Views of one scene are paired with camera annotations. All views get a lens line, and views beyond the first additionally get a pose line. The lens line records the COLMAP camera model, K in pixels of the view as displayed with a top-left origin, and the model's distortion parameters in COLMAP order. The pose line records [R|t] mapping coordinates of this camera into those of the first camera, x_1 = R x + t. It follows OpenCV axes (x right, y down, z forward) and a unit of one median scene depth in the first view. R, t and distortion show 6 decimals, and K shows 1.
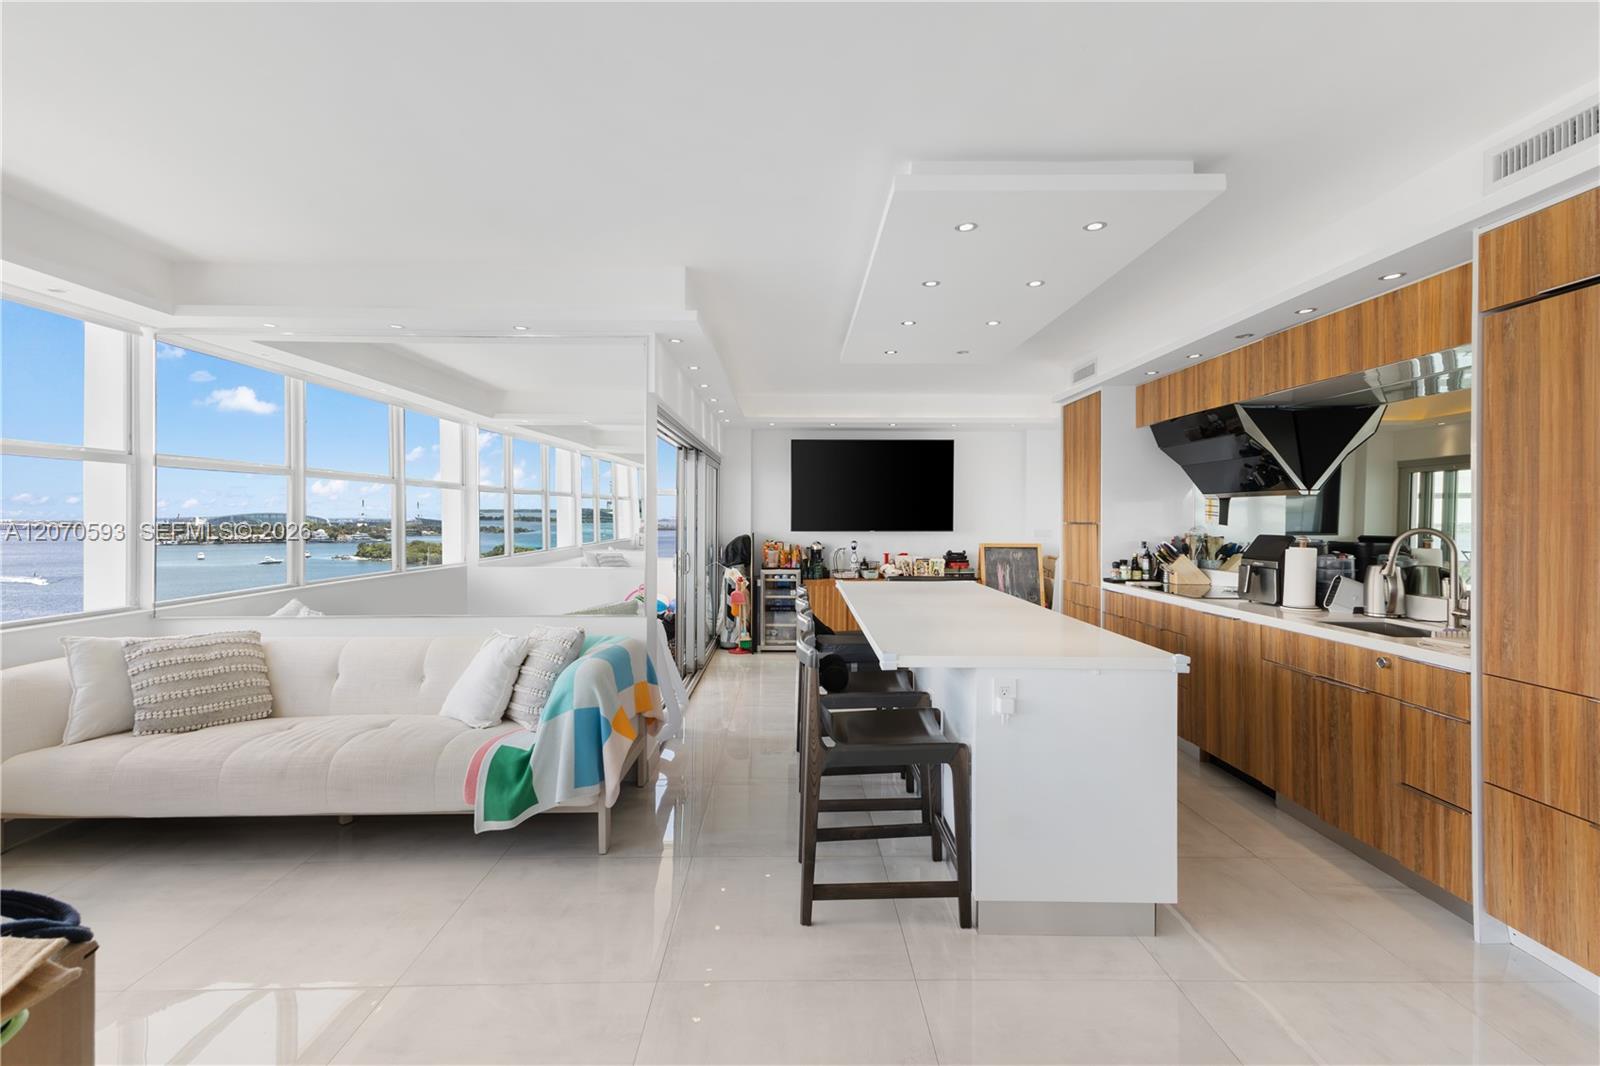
lens RADIAL K [[707.3, 0, 799.5], [0, 707.3, 519.3], [0, 0, 1]] dist [0.012411, 0.000188]
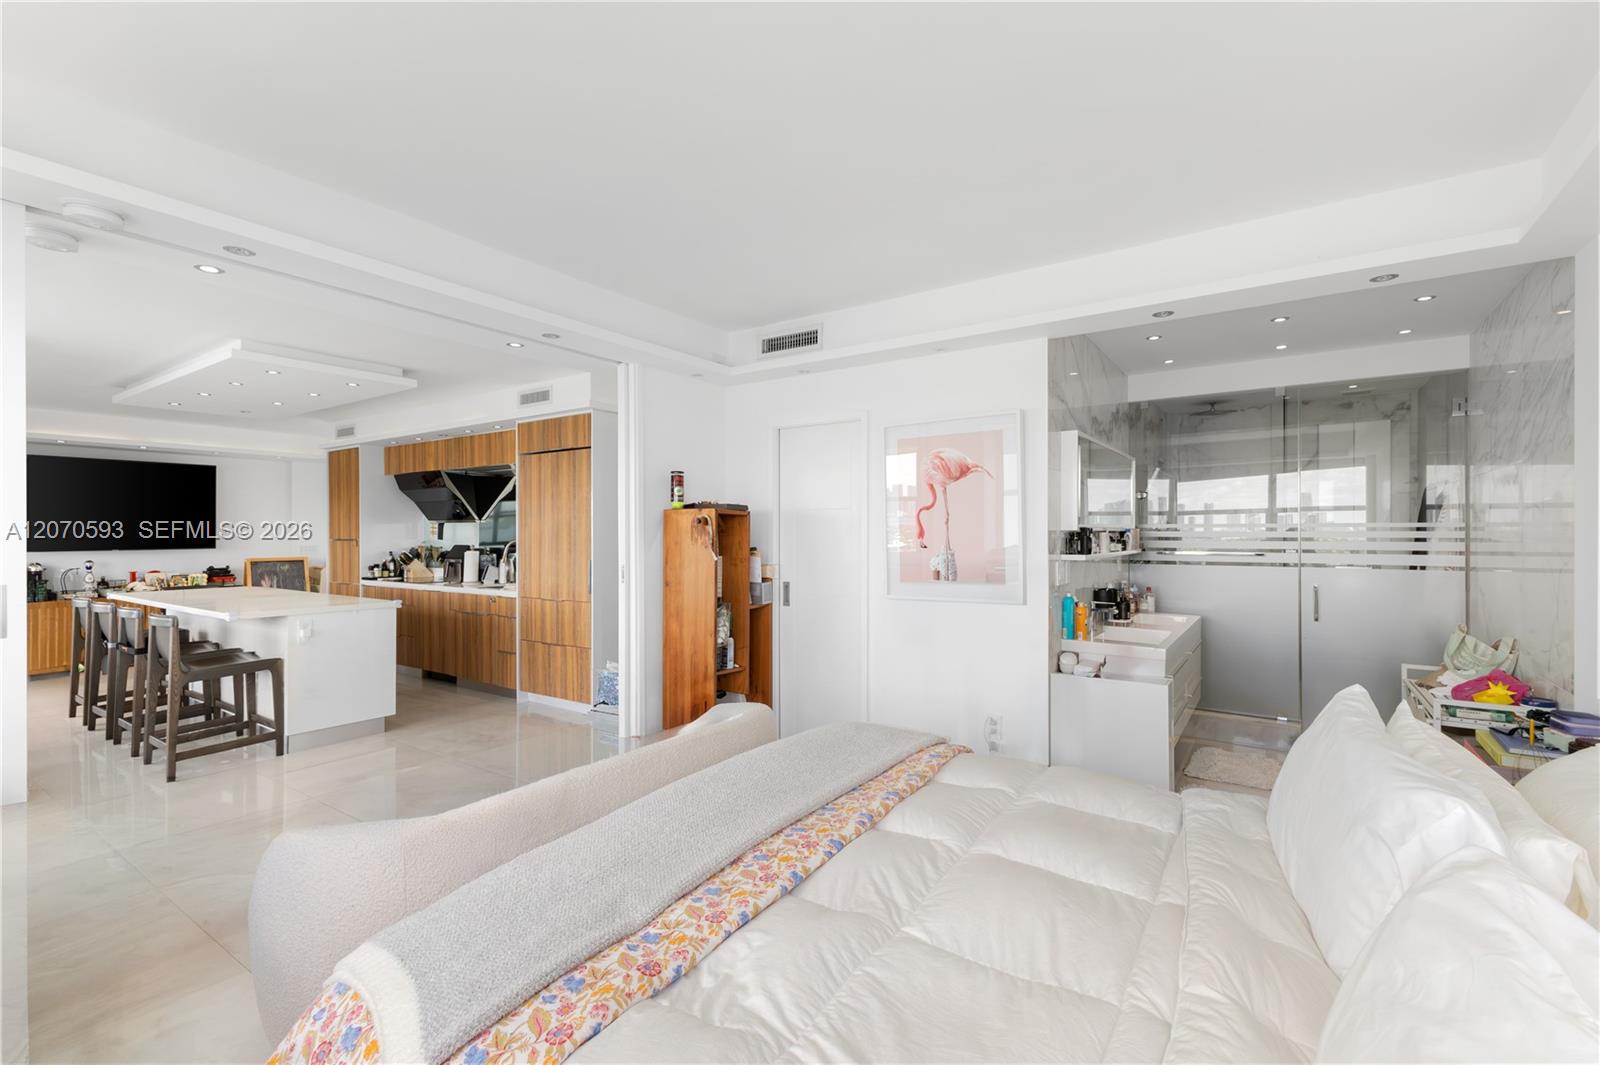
lens RADIAL K [[711.5, 0, 791.2], [0, 711.5, 534.6], [0, 0, 1]] dist [0.013552, -0.000518]
pose [[0.589141, -0.007275, 0.807998, -0.251522], [0.007222, 0.999967, 0.003738, -0.003883], [-0.807998, 0.003633, 0.589174, -0.612627]]
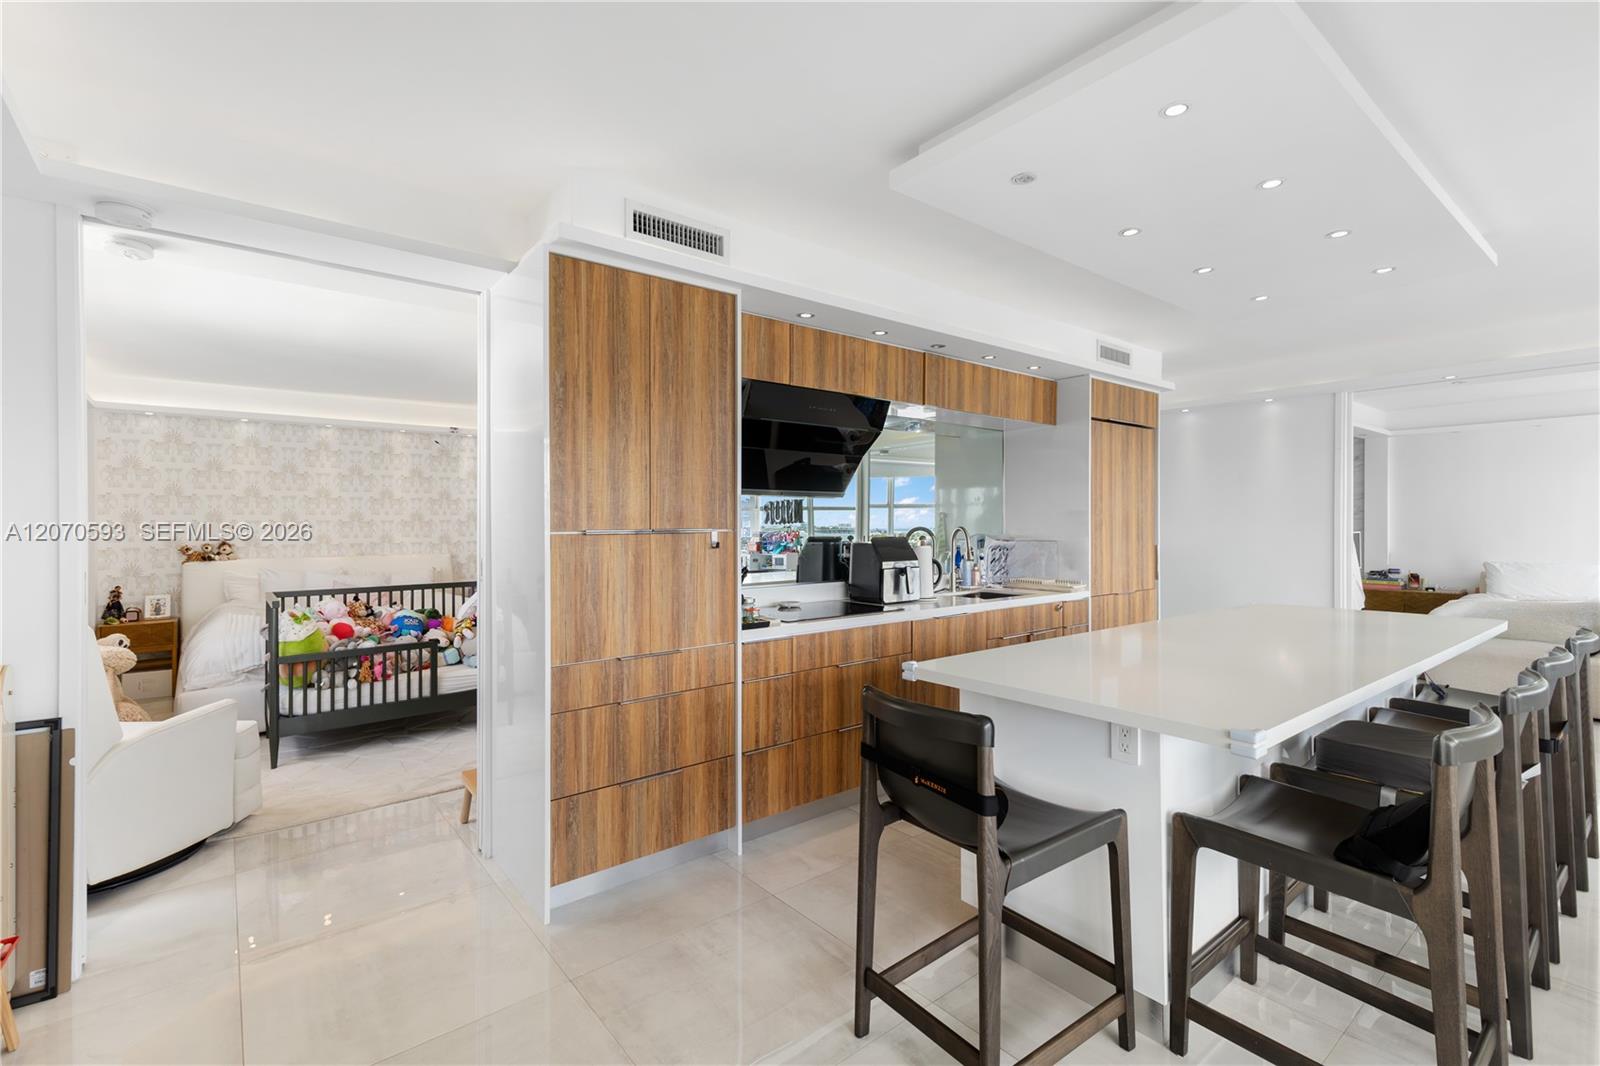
lens RADIAL K [[707.3, 0, 799.5], [0, 707.3, 519.3], [0, 0, 1]] dist [0.012411, 0.000188]
pose [[-0.610589, 0.000995, 0.791947, -0.060224], [0.003023, 0.999995, 0.001074, -0.003193], [-0.791942, 0.003050, -0.610589, 1.399289]]
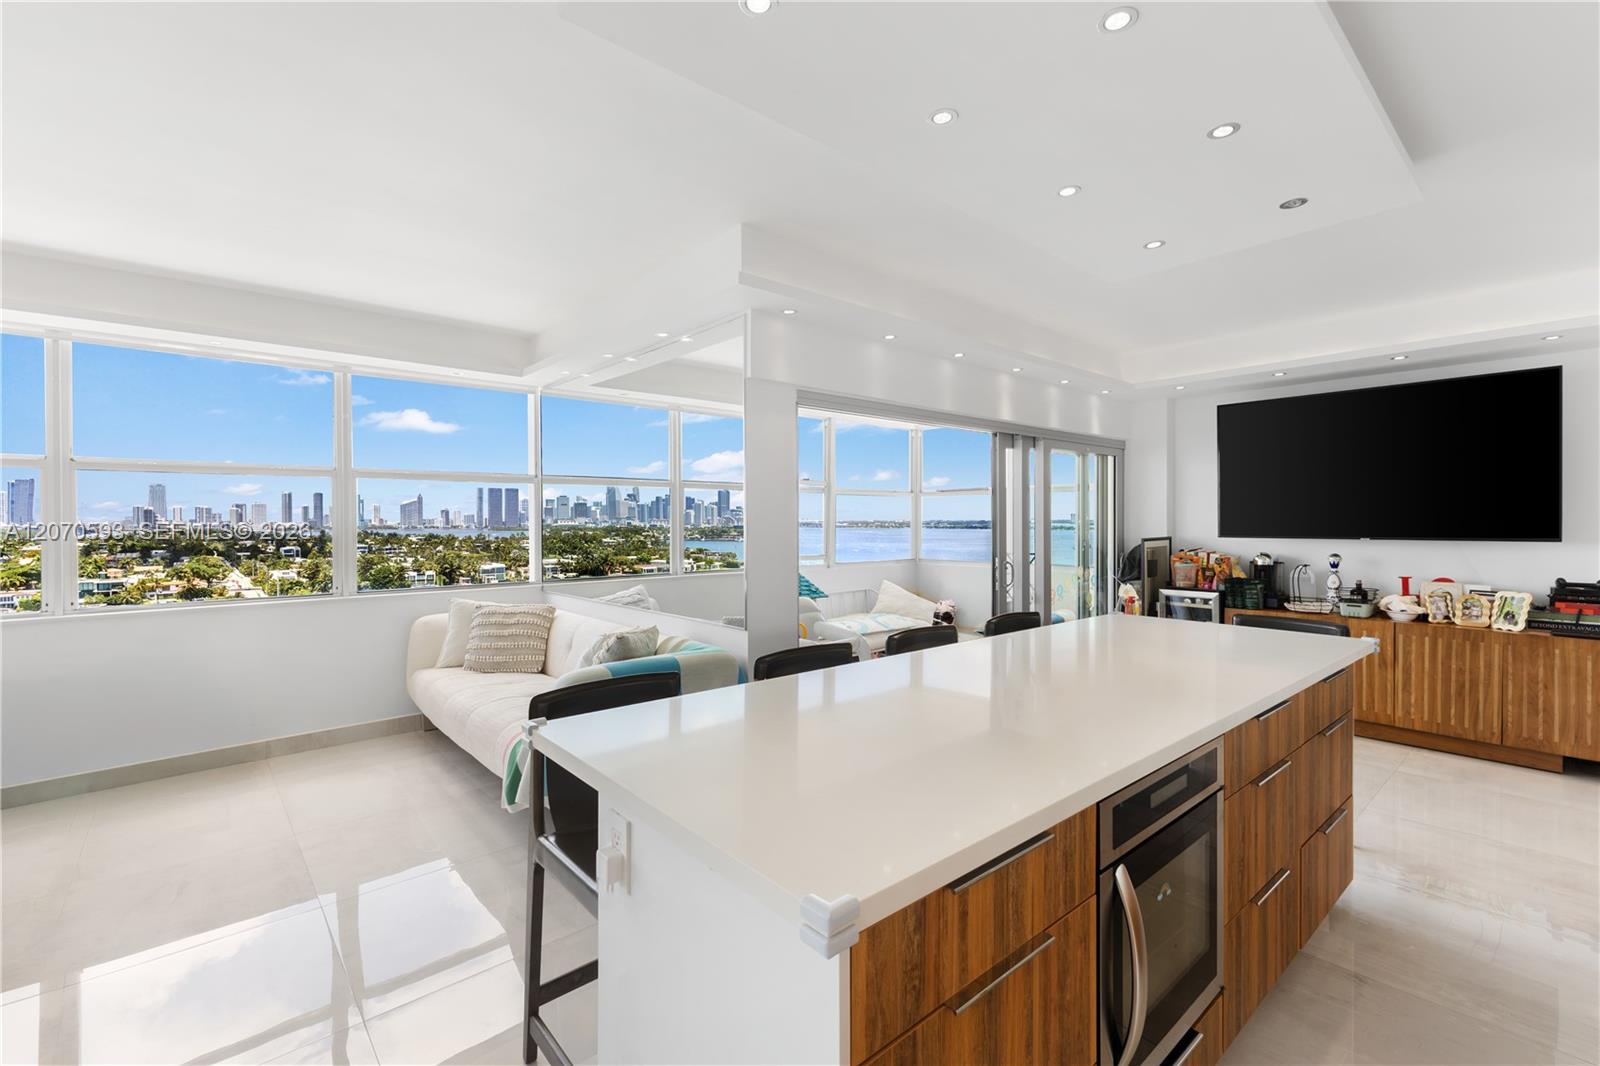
lens RADIAL K [[688.1, 0, 818.6], [0, 688.1, 527.8], [0, 0, 1]] dist [-0.000077, 0.000014]
pose [[0.652915, 0.004369, -0.757418, 0.383008], [0.002022, 0.999970, 0.007511, 0.002576], [0.757428, -0.006435, 0.652887, 0.401109]]
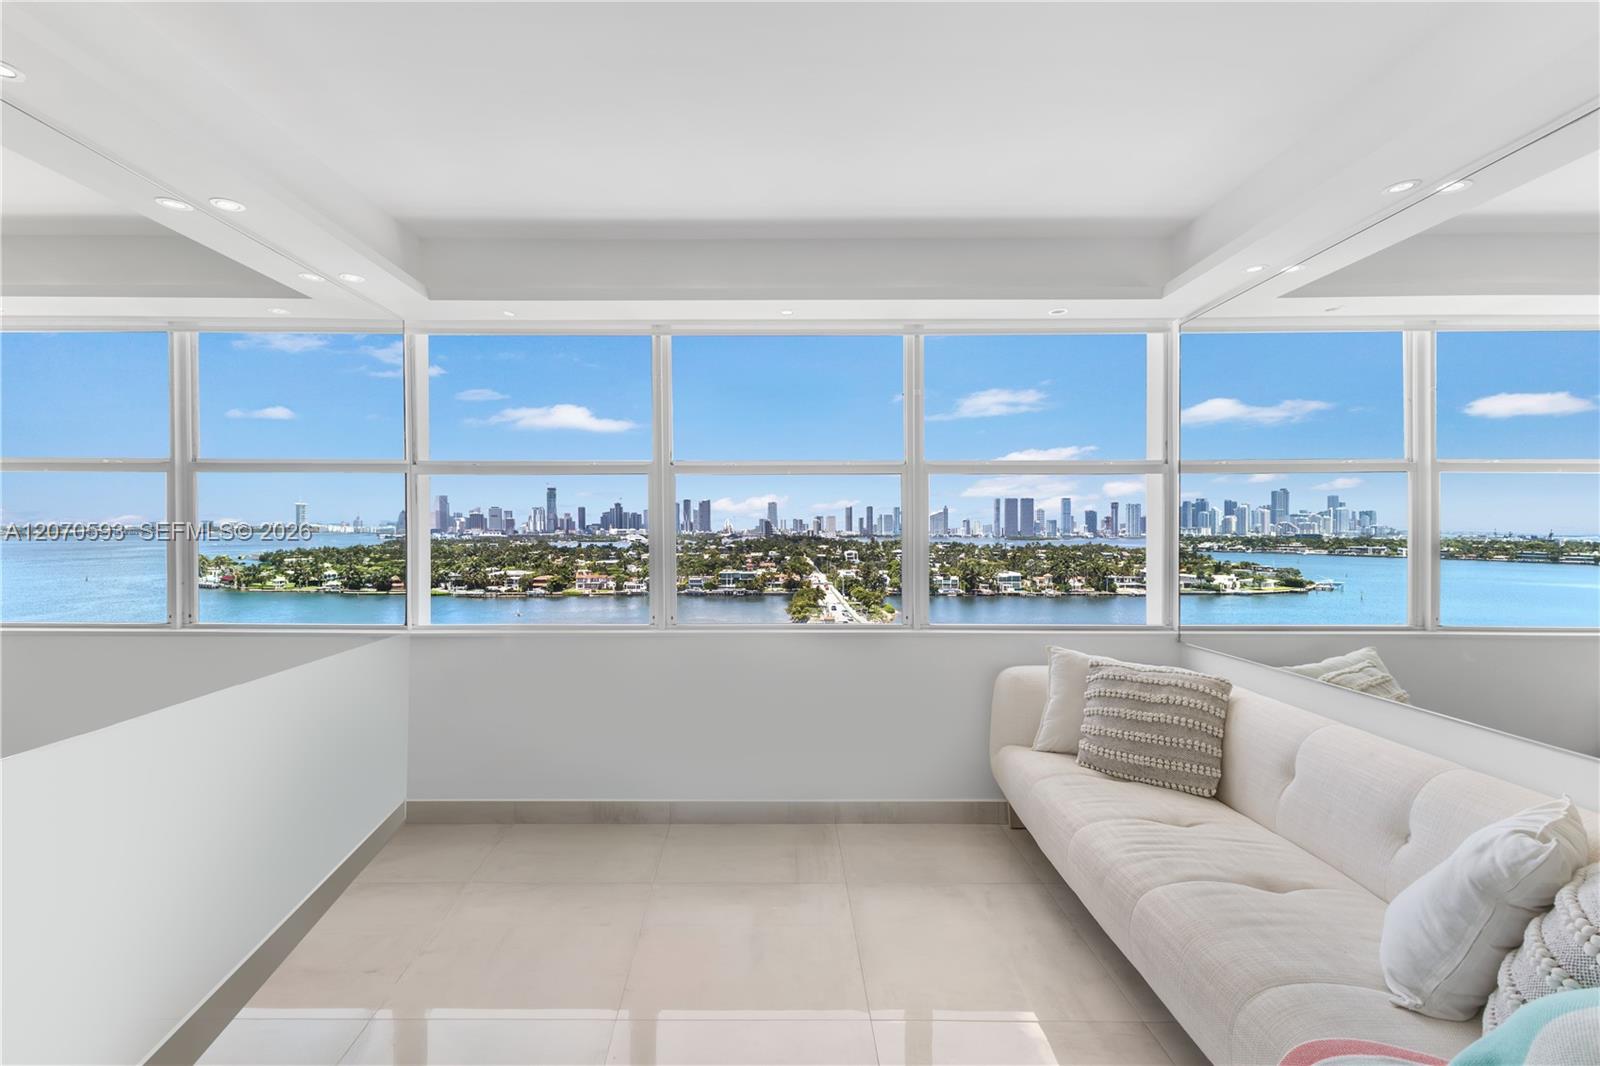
lens RADIAL K [[711.5, 0, 791.2], [0, 711.5, 535.1], [0, 0, 1]] dist [0.013552, -0.000518]
pose [[-0.026358, 0.003306, -0.999647, 0.009064], [0.003494, 0.999989, 0.003215, -0.001096], [0.999646, -0.003408, -0.026369, 0.411306]]
